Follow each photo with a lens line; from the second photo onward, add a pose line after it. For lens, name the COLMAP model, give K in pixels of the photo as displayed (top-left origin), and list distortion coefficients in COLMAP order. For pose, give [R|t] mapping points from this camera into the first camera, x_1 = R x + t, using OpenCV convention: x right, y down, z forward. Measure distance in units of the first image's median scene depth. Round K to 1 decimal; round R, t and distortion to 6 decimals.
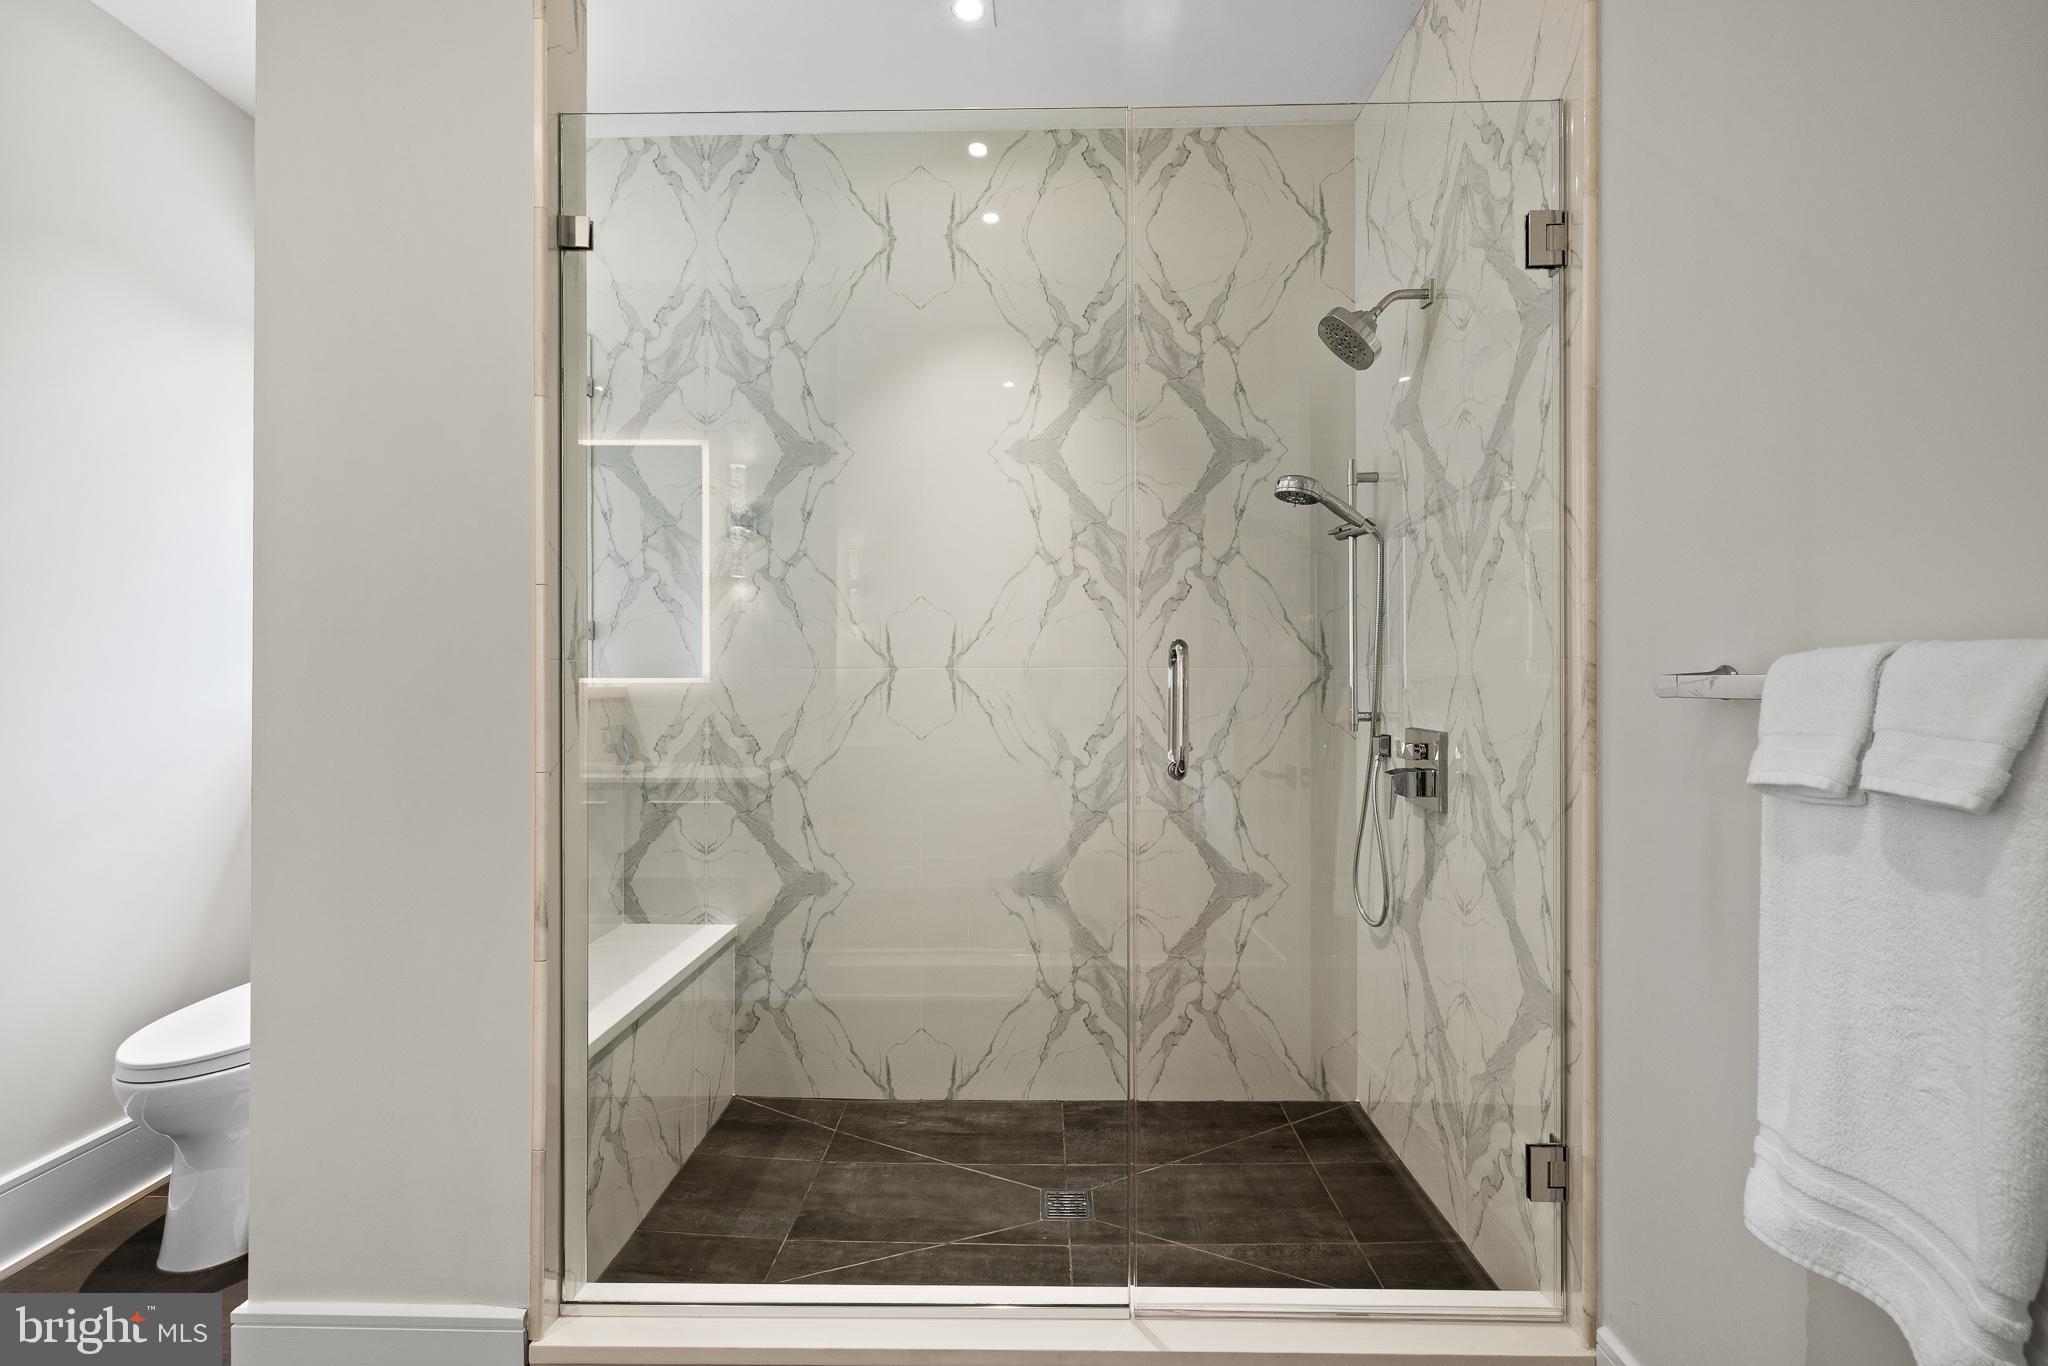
lens RADIAL K [[865.2, 0, 1024.5], [0, 865.2, 682.4], [0, 0, 1]] dist [0.001775, -0.000100]
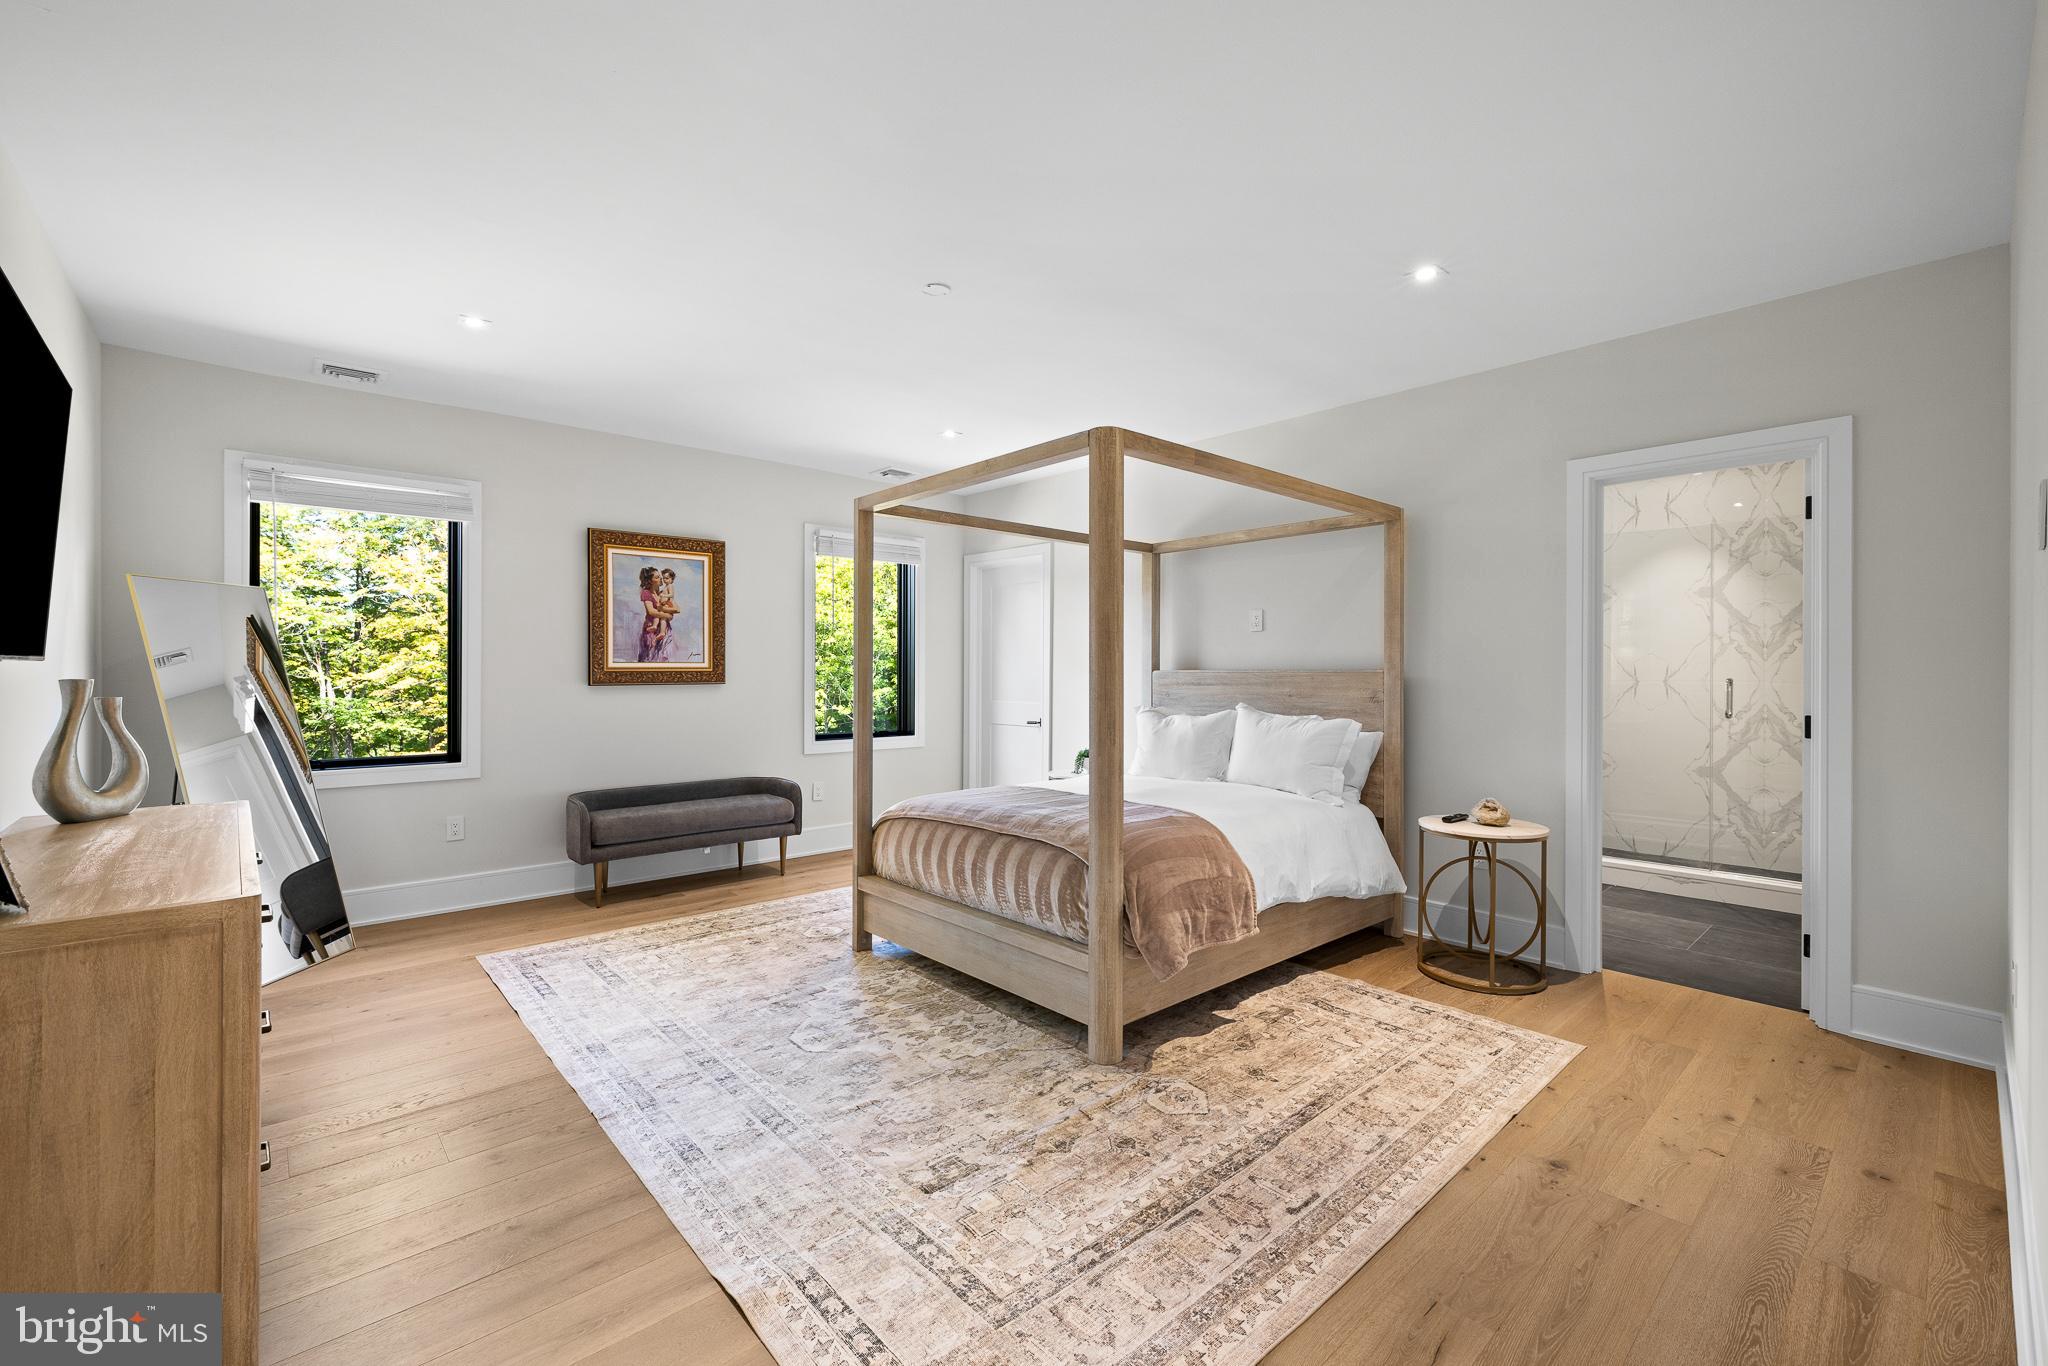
lens RADIAL K [[865.2, 0, 1013.9], [0, 865.2, 674.1], [0, 0, 1]] dist [0.001775, -0.000100]
pose [[0.679102, 0.004594, -0.734030, 0.470607], [-0.002959, 0.999989, 0.003521, -0.042656], [0.734038, -0.000219, 0.679108, -2.070529]]
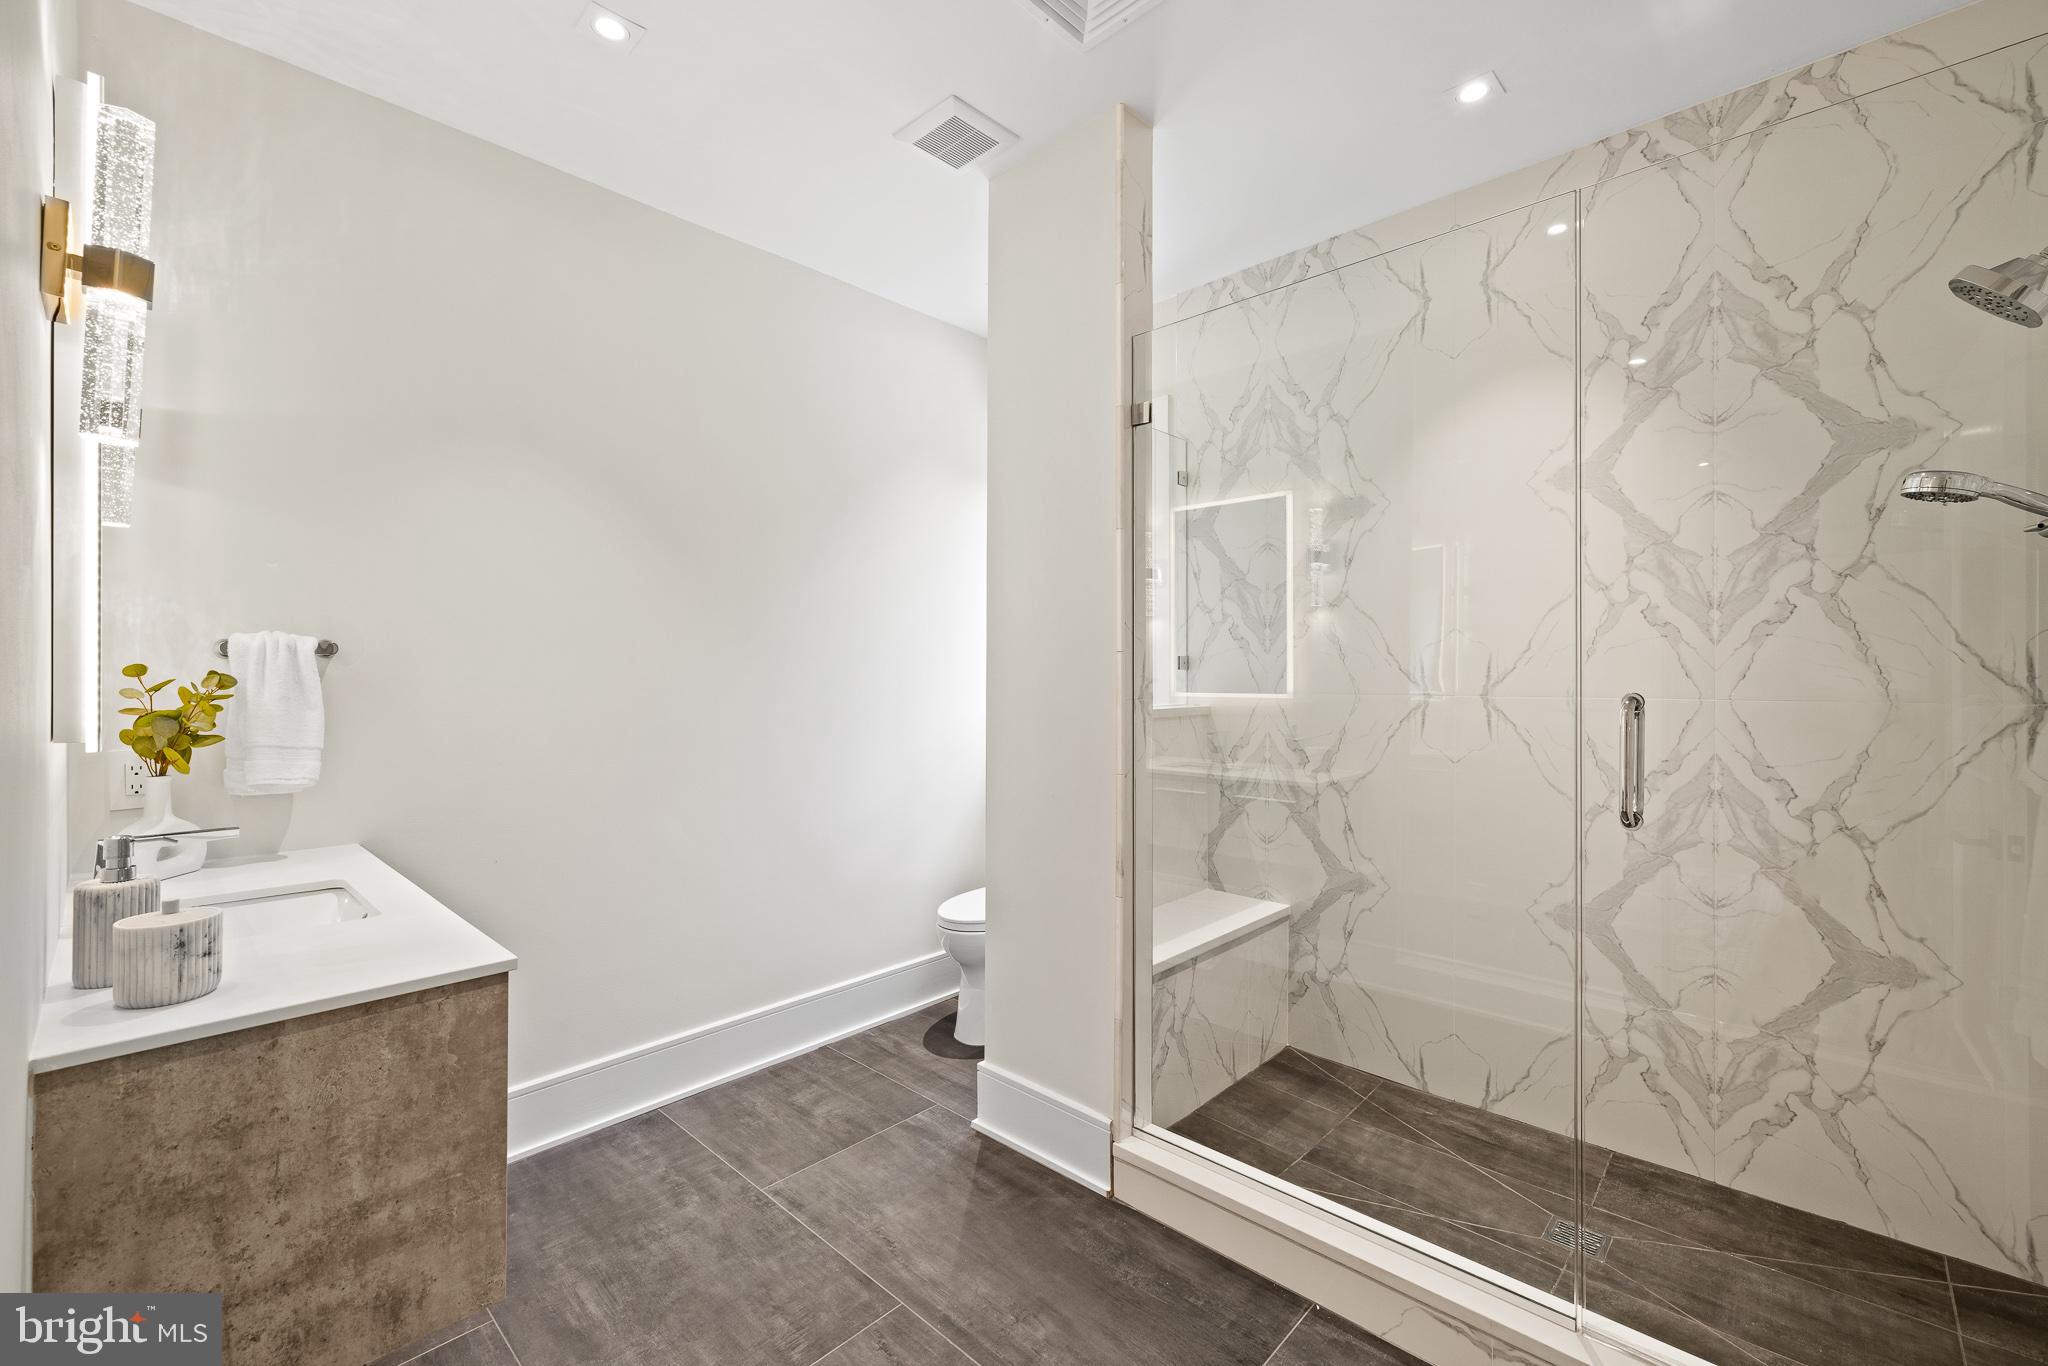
lens RADIAL K [[865.2, 0, 1017.3], [0, 865.2, 671.9], [0, 0, 1]] dist [0.001775, -0.000100]
pose [[0.737912, -0.000285, -0.674897, 0.203560], [-0.000844, 0.999999, -0.001346, -0.044431], [0.674897, 0.001563, 0.737910, -0.151490]]
